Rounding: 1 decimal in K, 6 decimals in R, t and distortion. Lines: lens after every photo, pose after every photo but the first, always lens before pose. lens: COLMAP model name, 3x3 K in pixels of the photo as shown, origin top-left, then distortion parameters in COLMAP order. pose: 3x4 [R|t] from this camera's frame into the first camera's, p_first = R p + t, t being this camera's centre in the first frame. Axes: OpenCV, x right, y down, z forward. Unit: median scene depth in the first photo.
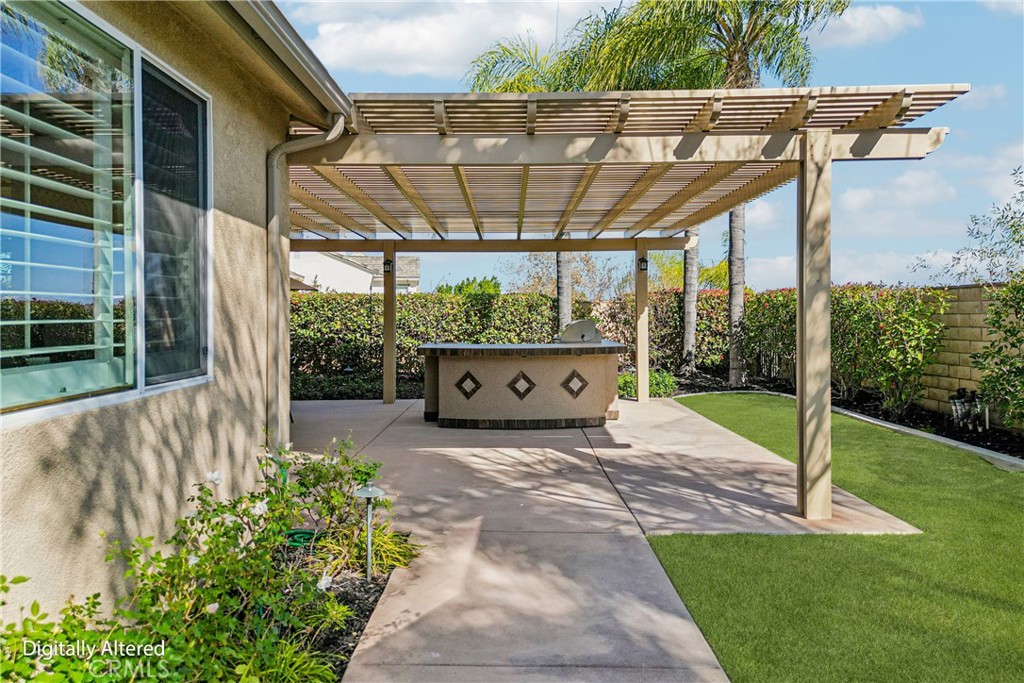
lens RADIAL K [[746.3, 0, 506.2], [0, 746.3, 338.8], [0, 0, 1]] dist [0.035014, -0.006468]
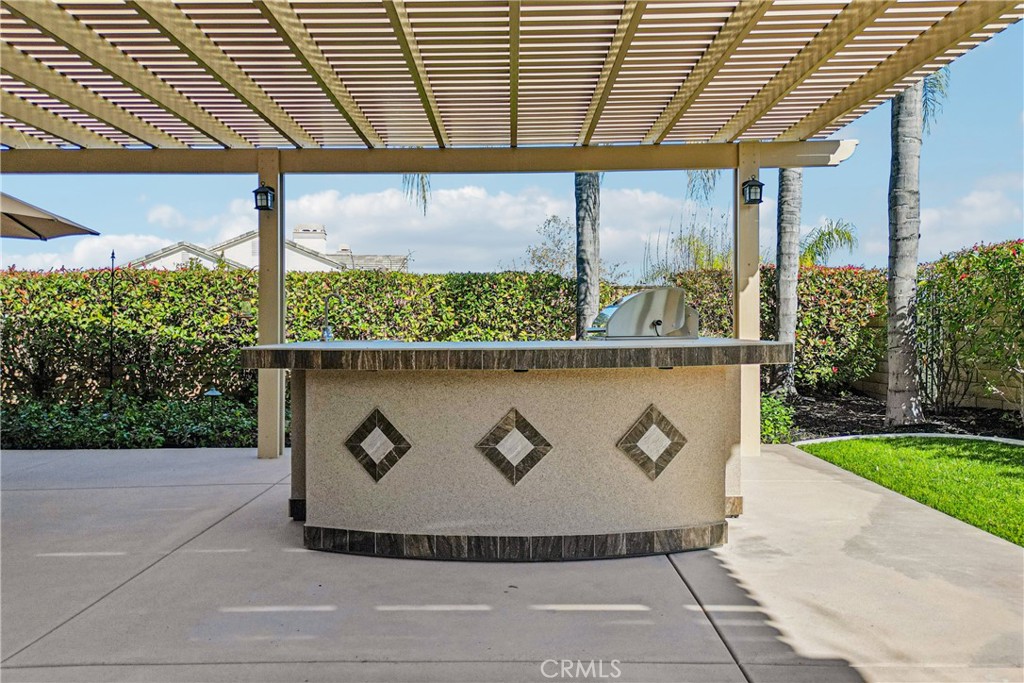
lens RADIAL K [[746.3, 0, 513.4], [0, 746.3, 335.8], [0, 0, 1]] dist [0.035014, -0.006468]
pose [[0.999980, -0.000326, 0.006266, 0.013554], [0.000452, 0.999795, -0.020248, 0.010301], [-0.006258, 0.020250, 0.999775, 0.463529]]
